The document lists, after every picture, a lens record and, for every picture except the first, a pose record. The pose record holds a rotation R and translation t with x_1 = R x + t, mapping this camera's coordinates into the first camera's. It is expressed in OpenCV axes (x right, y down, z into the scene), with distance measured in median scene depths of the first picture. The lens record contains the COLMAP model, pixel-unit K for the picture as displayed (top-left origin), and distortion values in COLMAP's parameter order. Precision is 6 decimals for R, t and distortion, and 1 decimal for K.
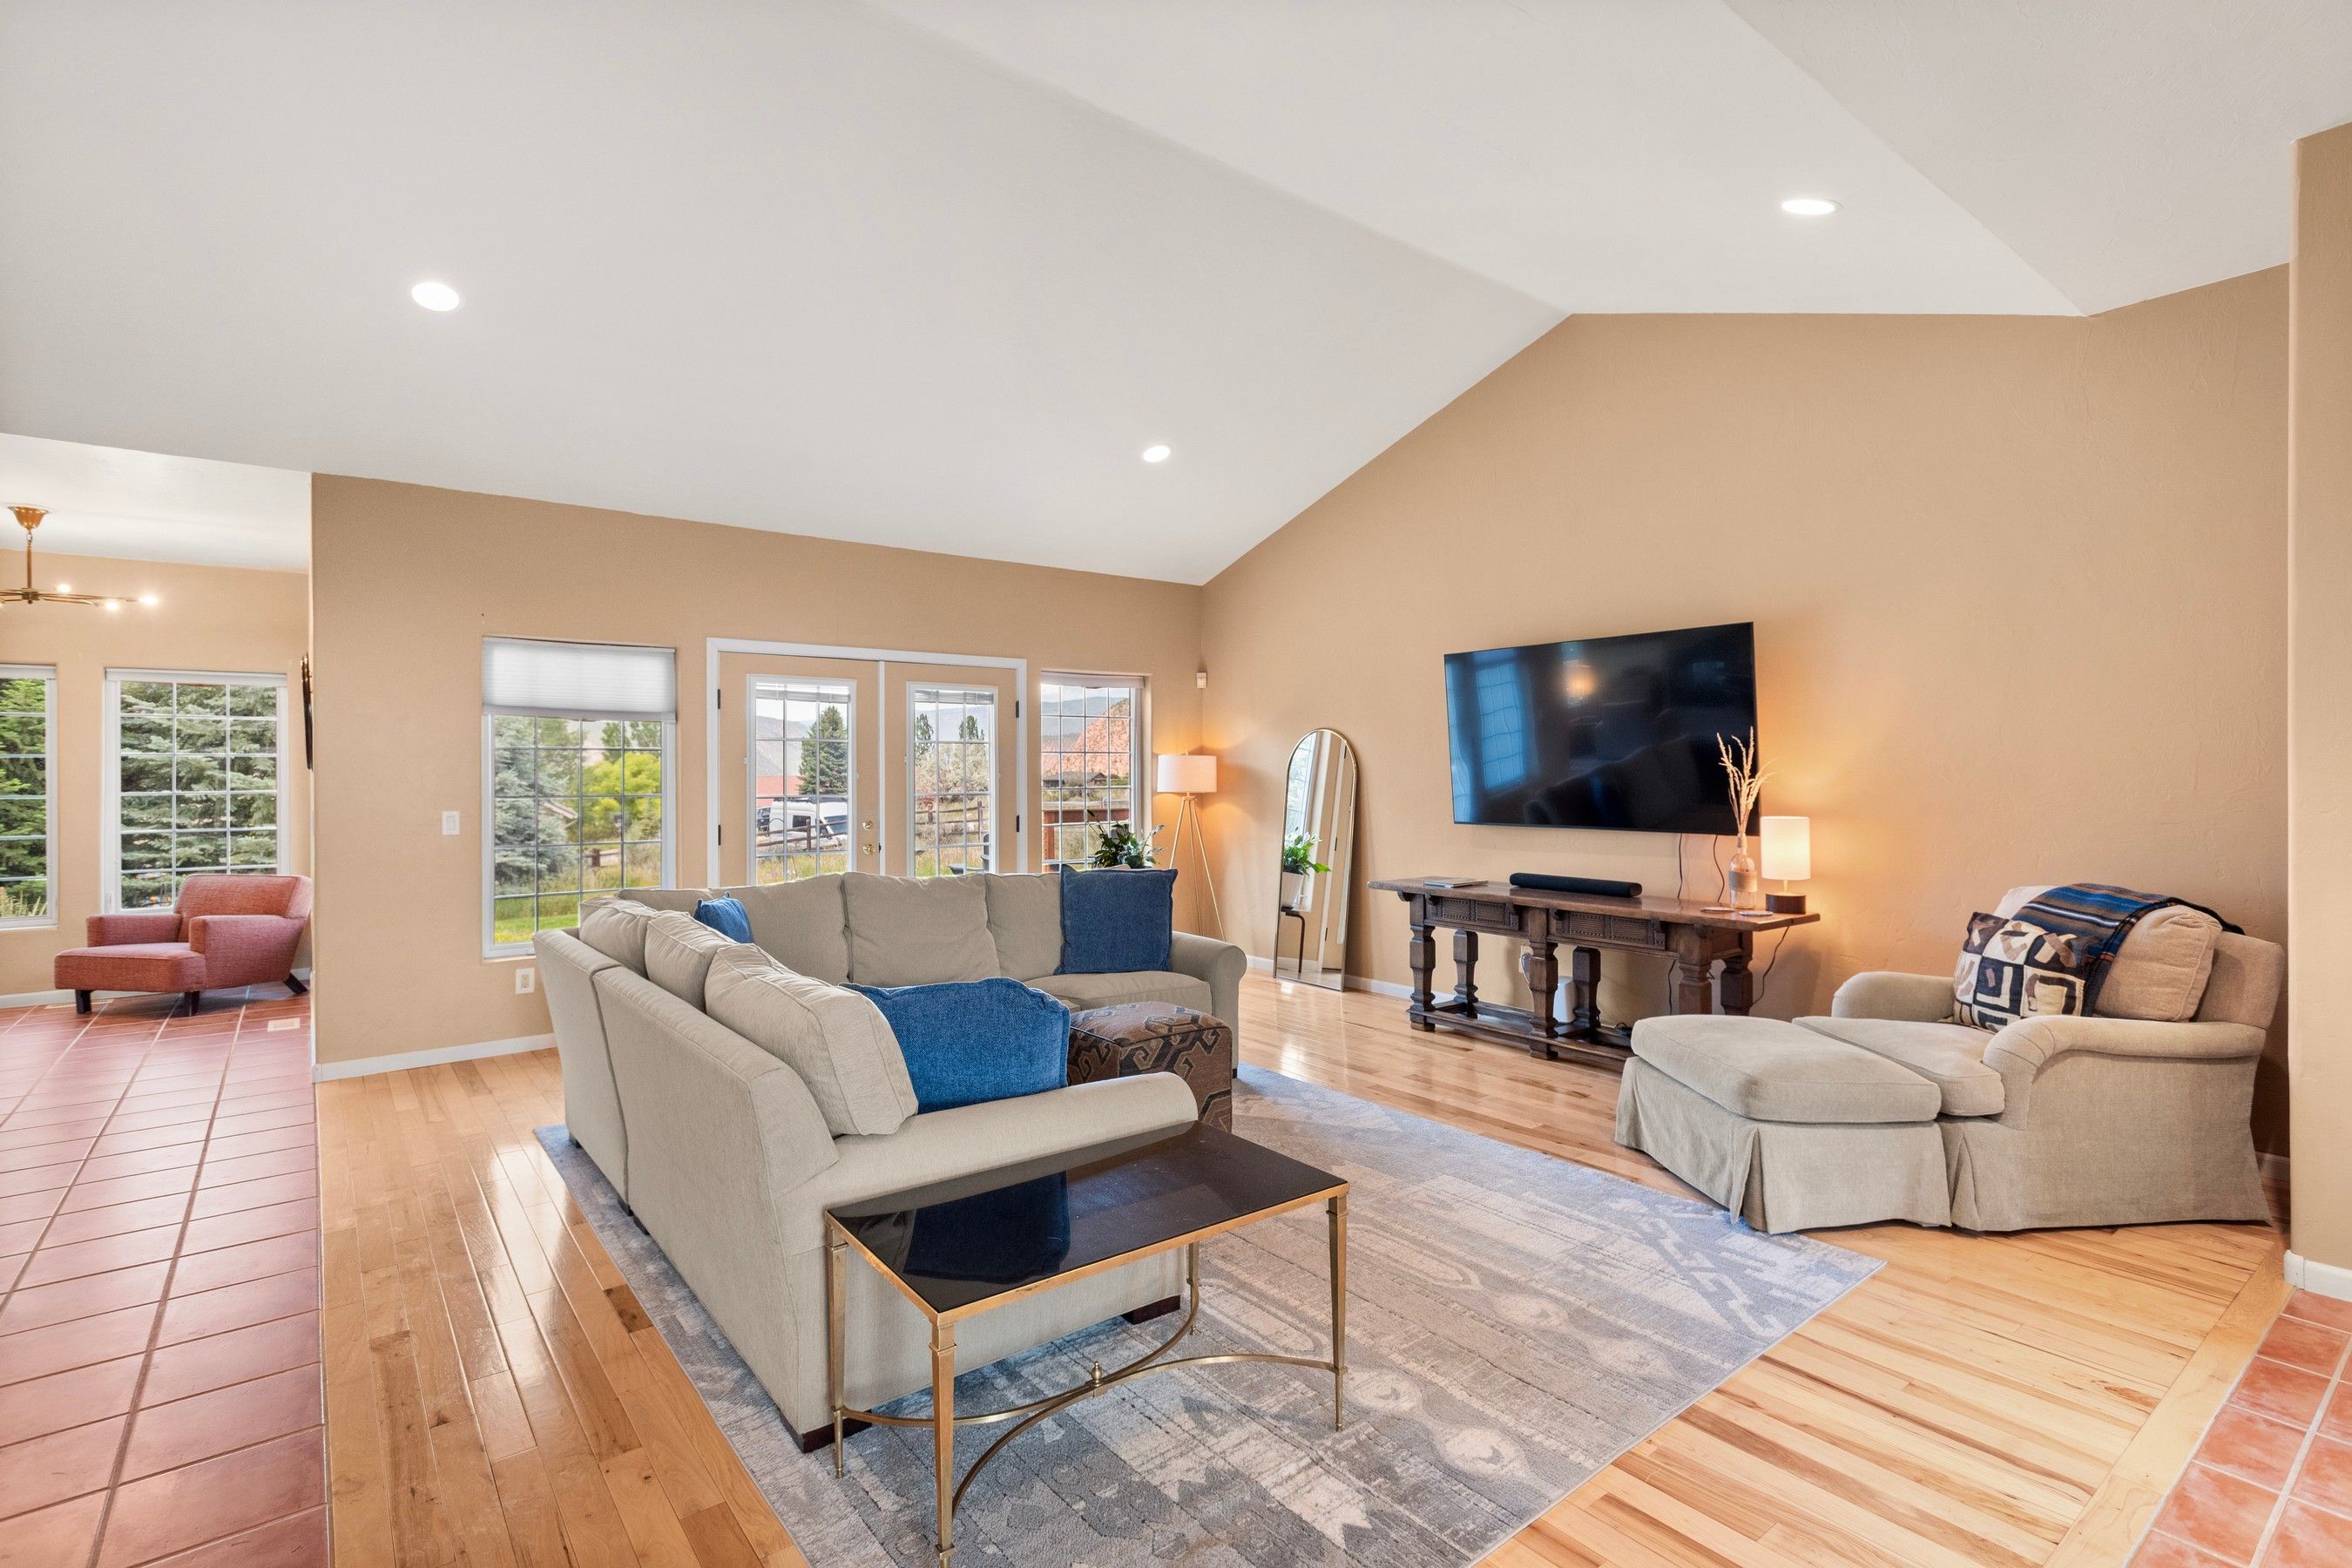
lens RADIAL K [[1114.4, 0, 1185.5], [0, 1114.4, 765.7], [0, 0, 1]] dist [0.011336, -0.000013]
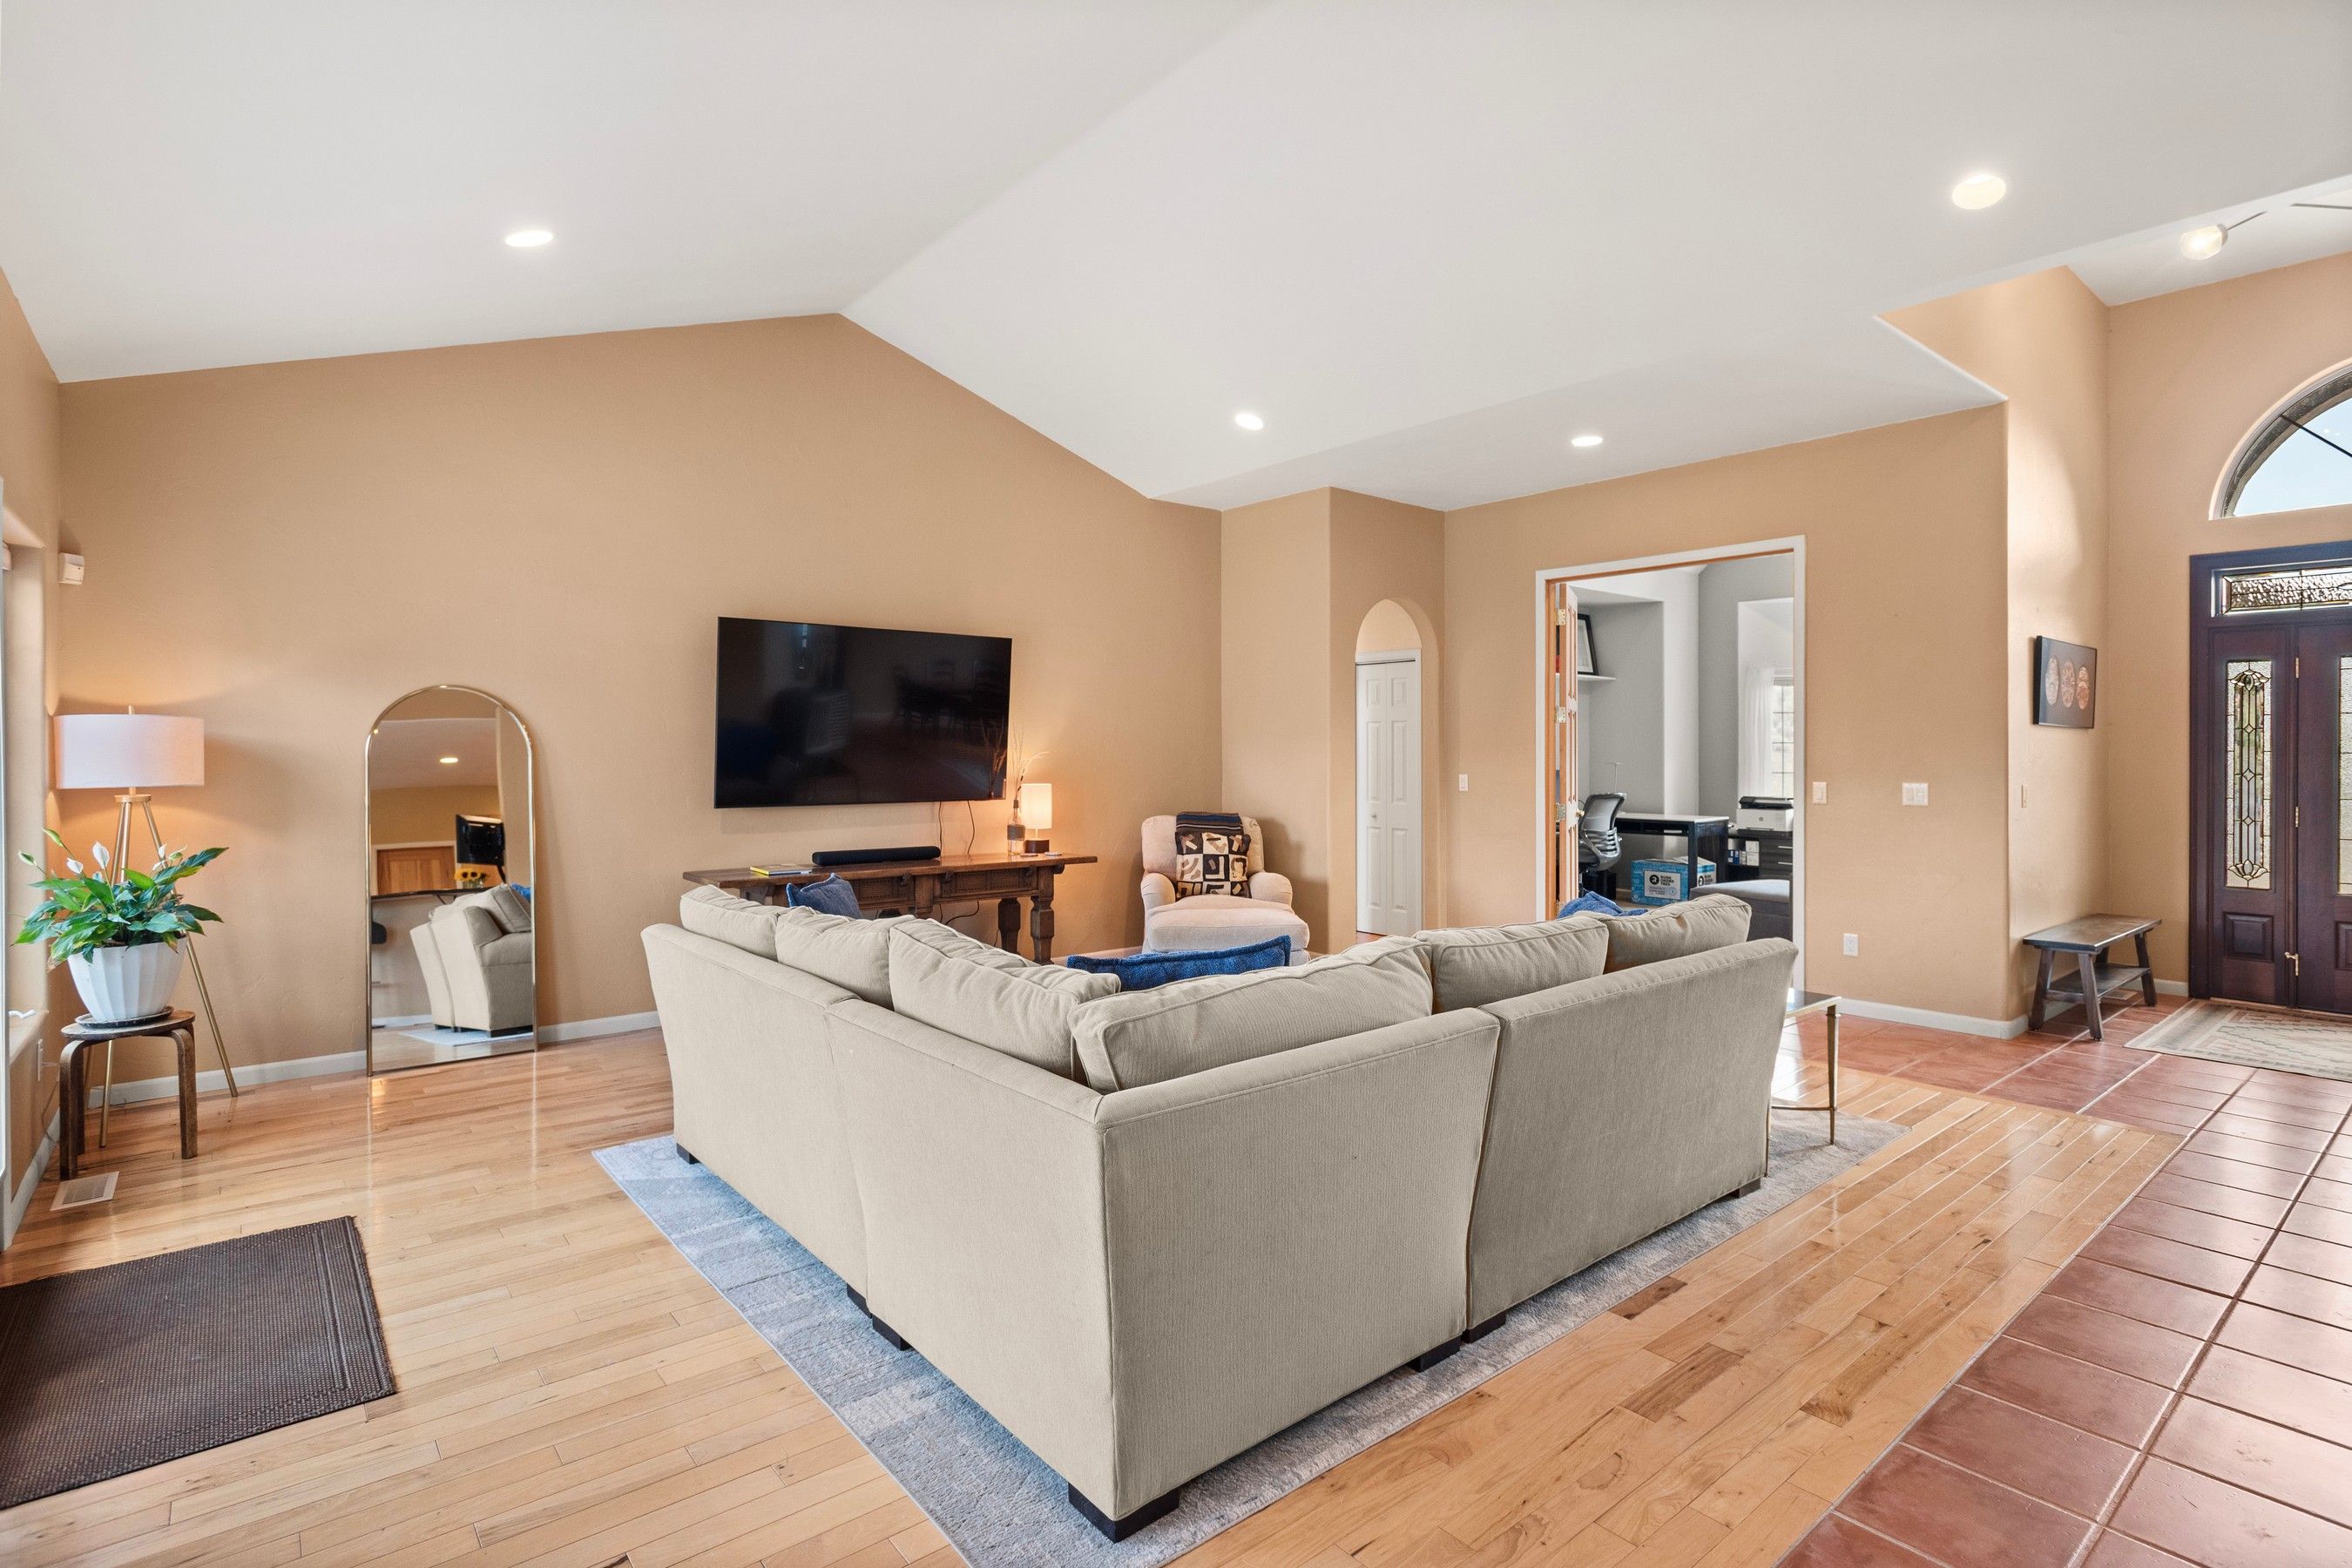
lens RADIAL K [[1151.0, 0, 1174.6], [0, 1151.0, 743.6], [0, 0, 1]] dist [0.002297, -0.000109]
pose [[-0.017272, 0.012240, 0.999776, -1.136138], [-0.004985, 0.999912, -0.012328, 0.016620], [-0.999838, -0.005197, -0.017209, 1.088642]]
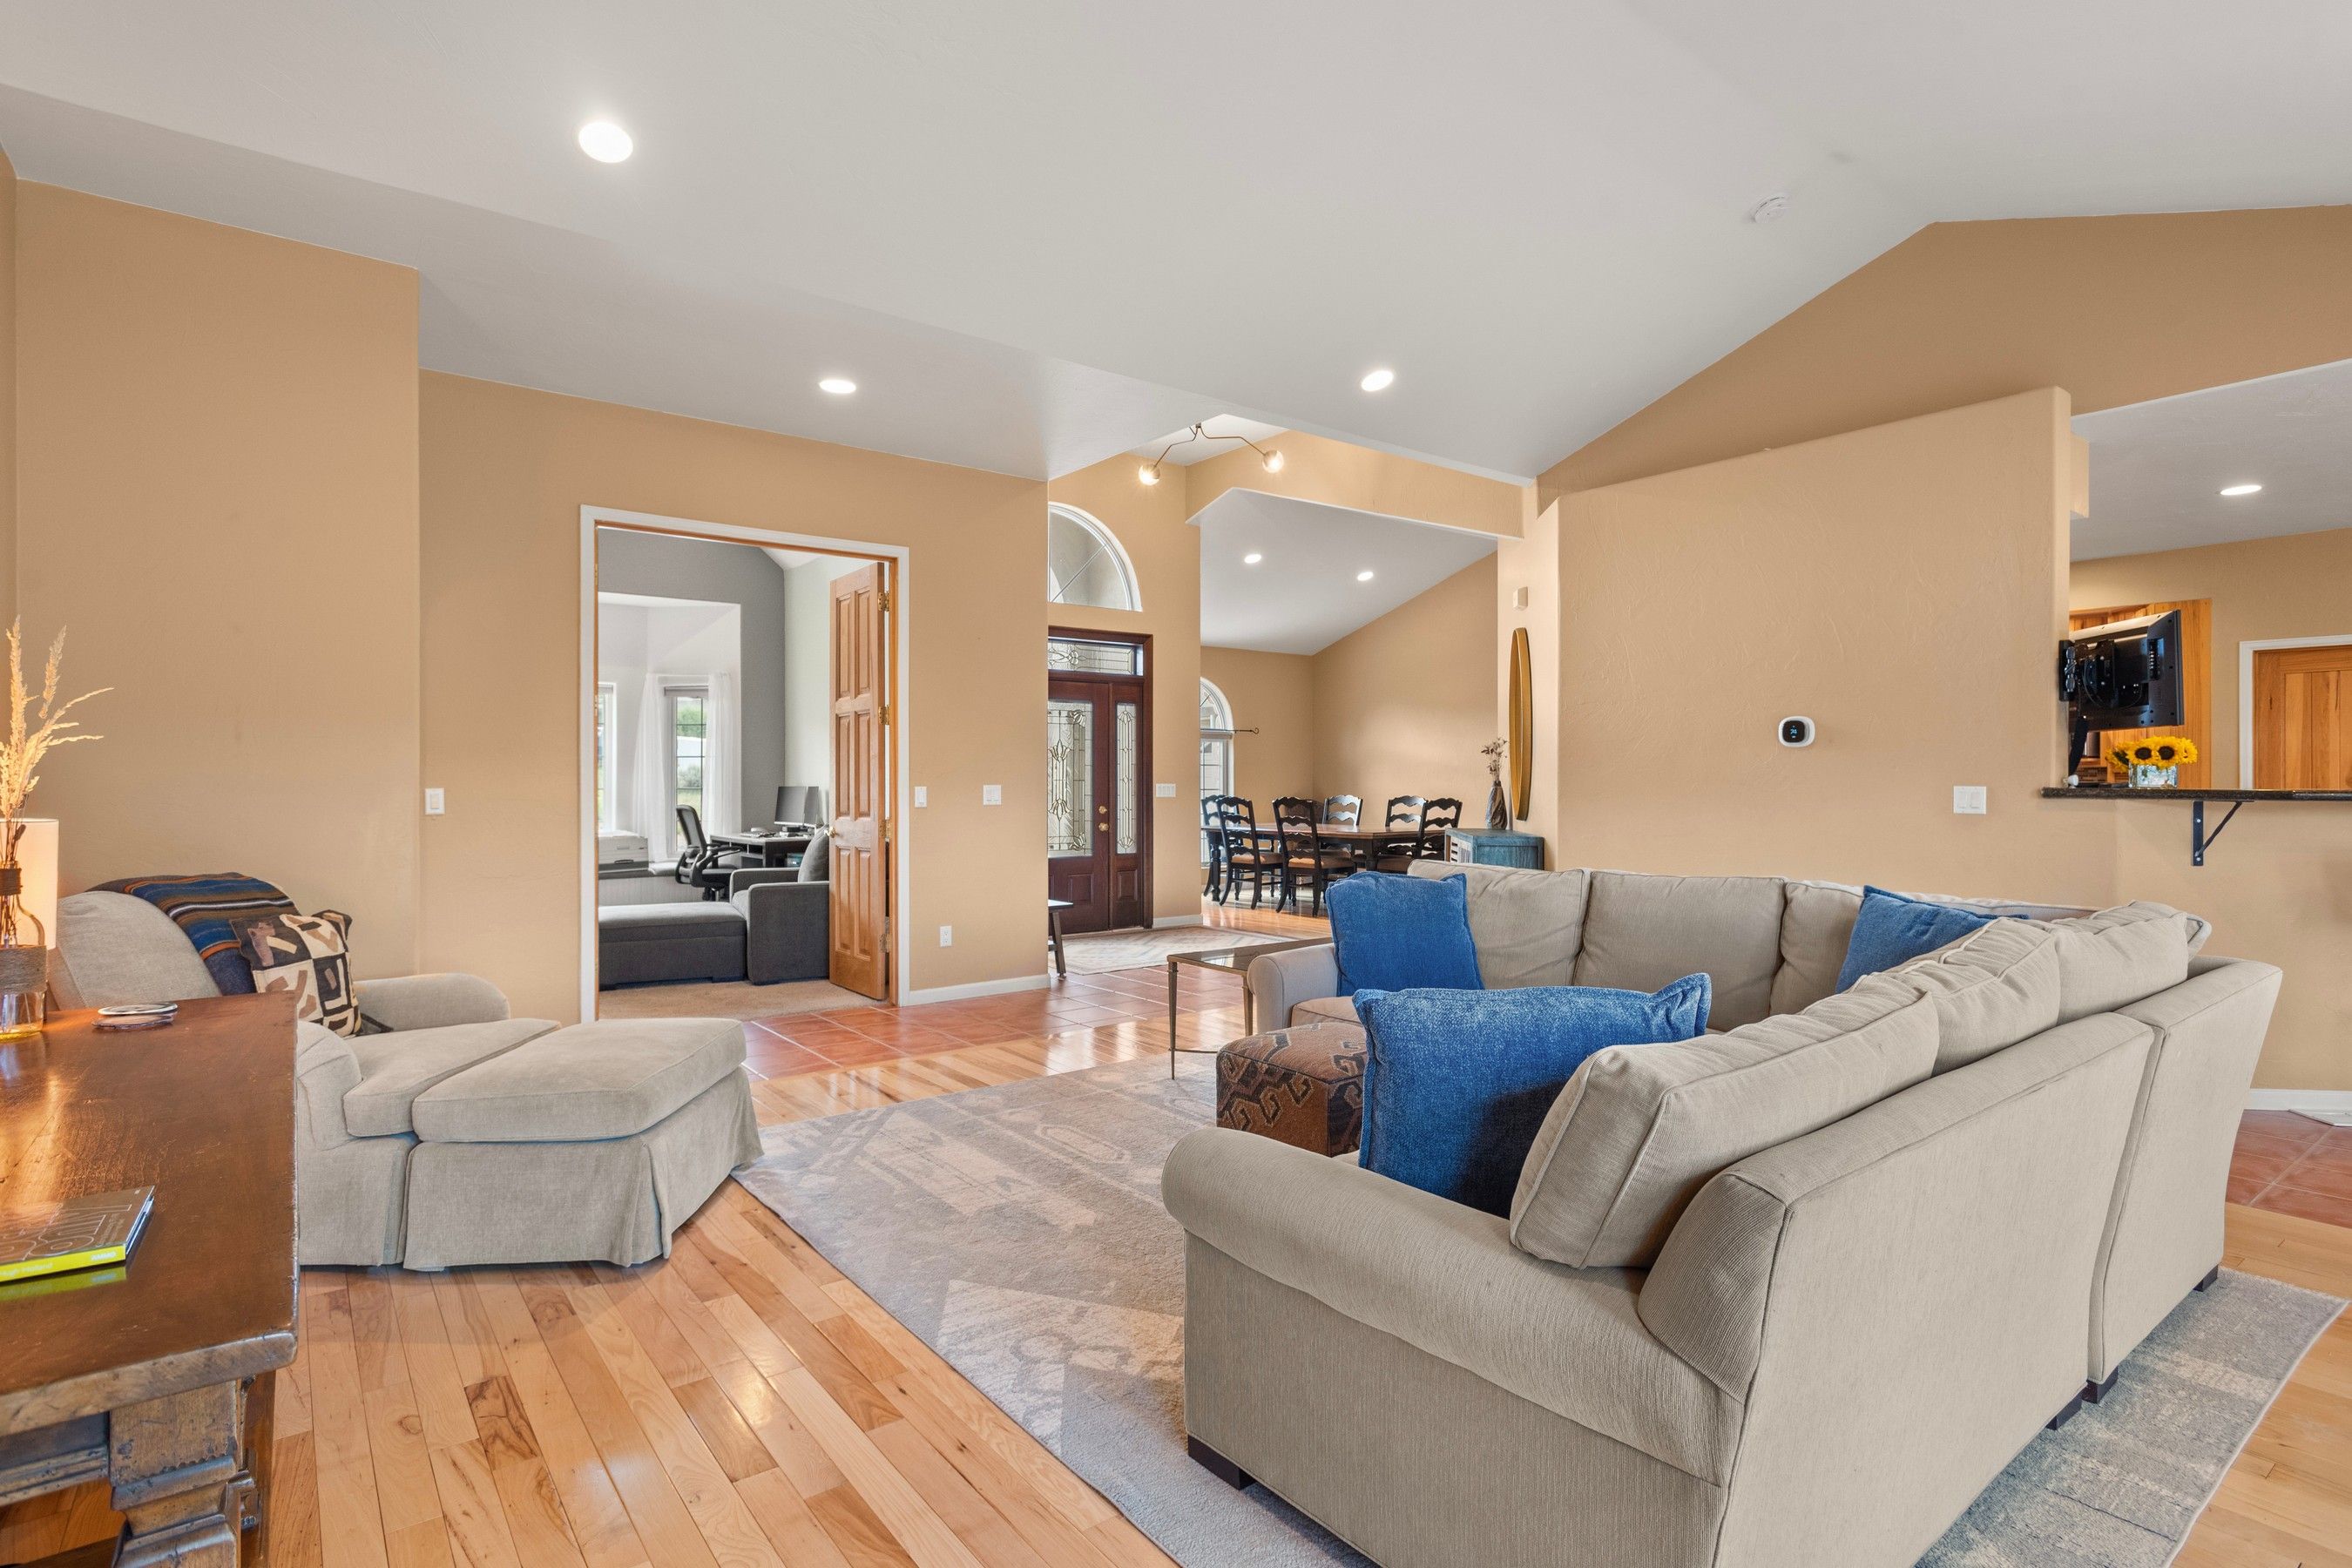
lens RADIAL K [[1162.6, 0, 1187.5], [0, 1162.6, 785.8], [0, 0, 1]] dist [0.002631, -0.000305]
pose [[-0.999953, 0.005785, 0.007737, 0.055557], [0.005778, 0.999983, -0.000896, 0.045932], [-0.007742, -0.000851, -0.999970, 1.875018]]
